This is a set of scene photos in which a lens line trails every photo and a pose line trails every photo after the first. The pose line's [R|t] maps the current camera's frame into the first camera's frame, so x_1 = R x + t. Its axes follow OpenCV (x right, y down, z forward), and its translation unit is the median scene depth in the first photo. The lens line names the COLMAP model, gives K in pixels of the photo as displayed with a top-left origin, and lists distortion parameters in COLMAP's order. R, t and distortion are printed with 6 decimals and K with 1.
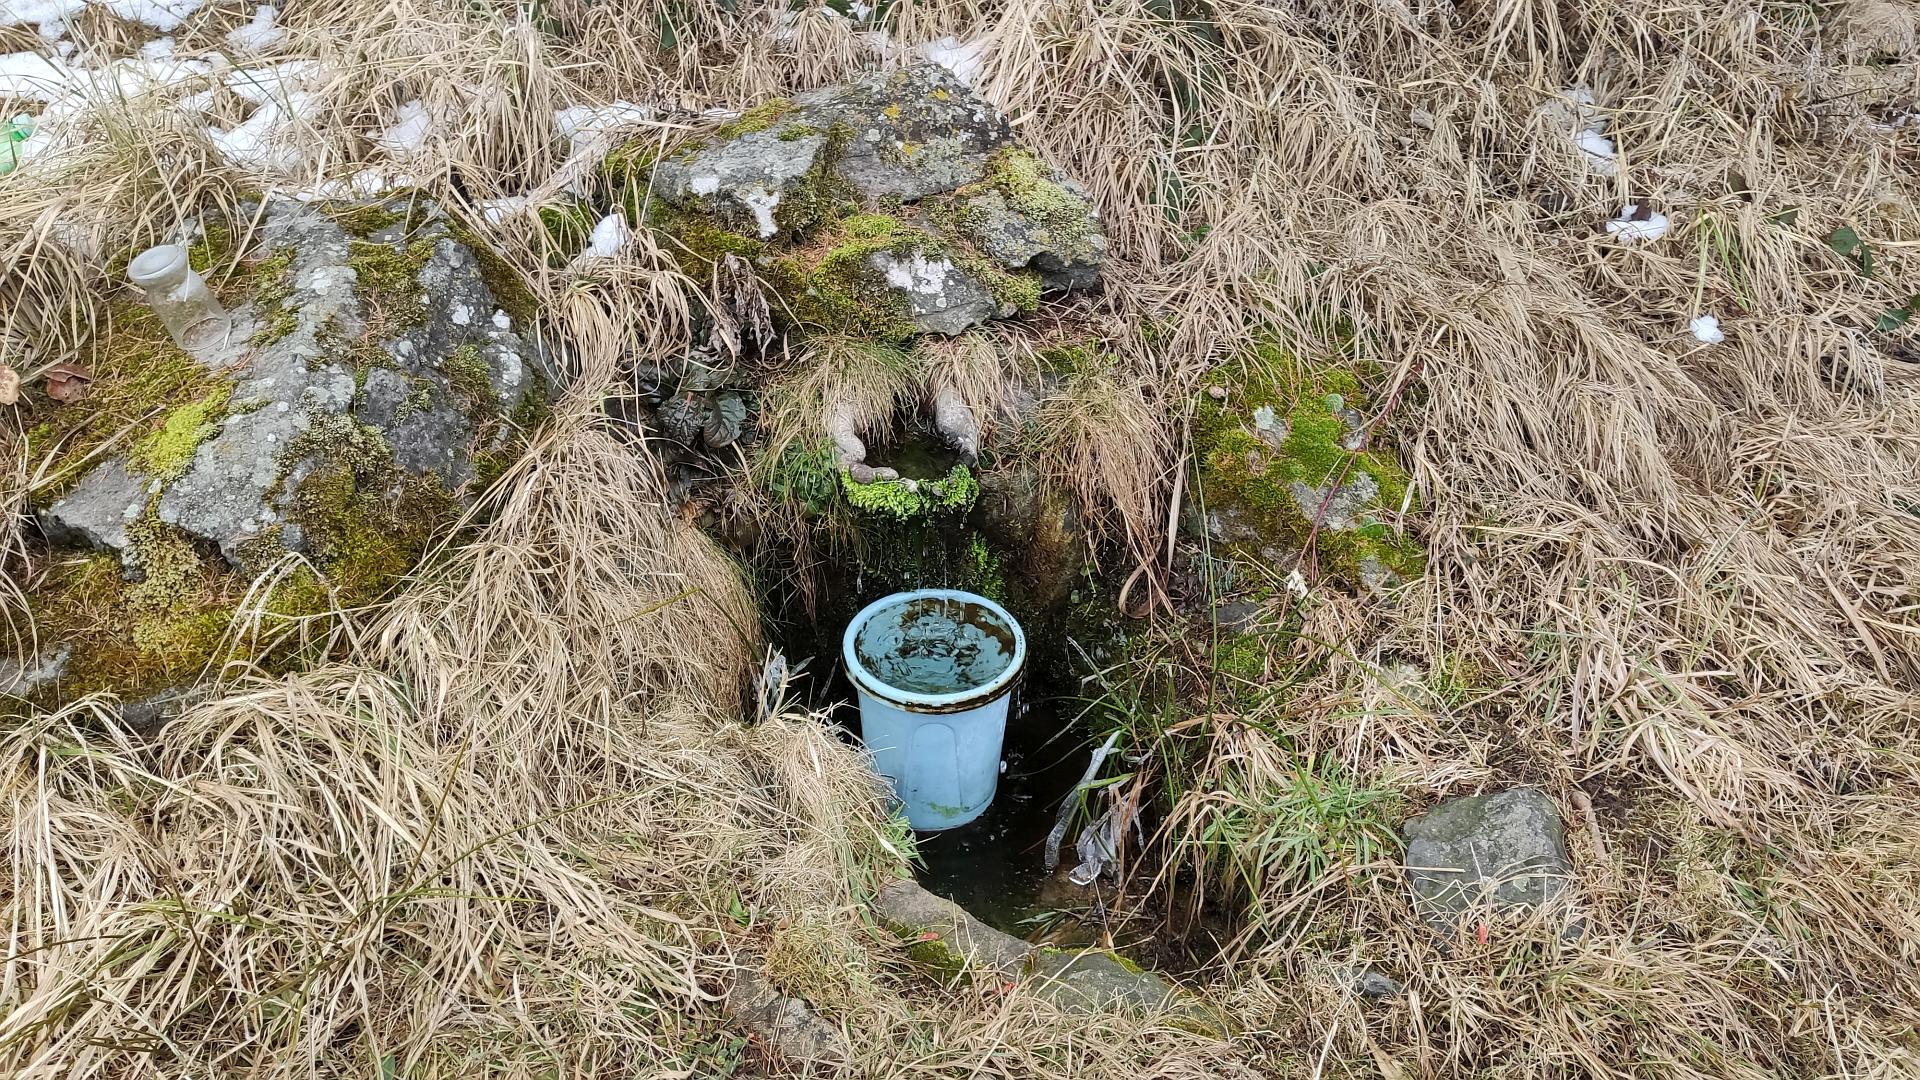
lens RADIAL K [[1465.7, 0, 960.9], [0, 1465.7, 541.1], [0, 0, 1]] dist [-0.003884, -0.001717]
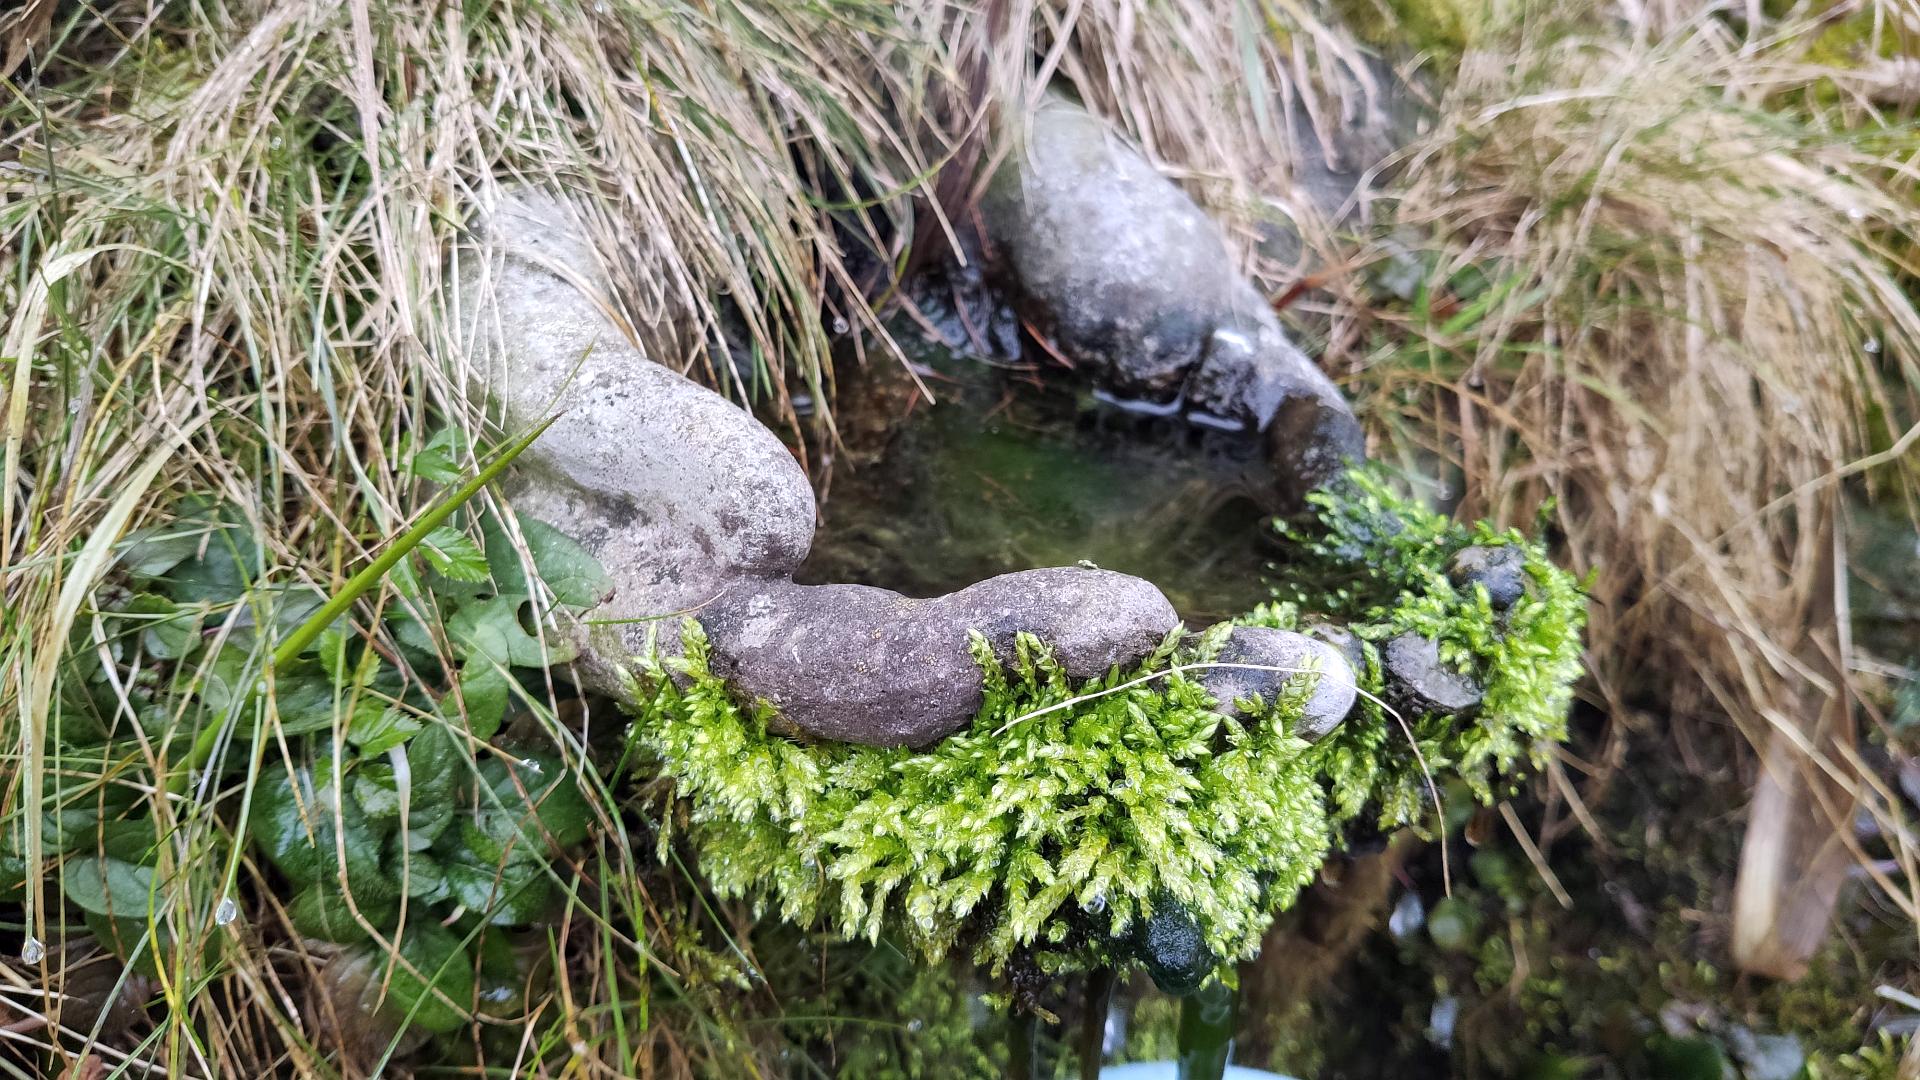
lens RADIAL K [[1465.7, 0, 958.0], [0, 1465.7, 536.6], [0, 0, 1]] dist [-0.003884, -0.001717]
pose [[0.934299, -0.186336, 0.303914, -0.090554], [0.203851, 0.978639, -0.026661, -0.049884], [-0.292454, 0.086862, 0.952326, 0.873004]]
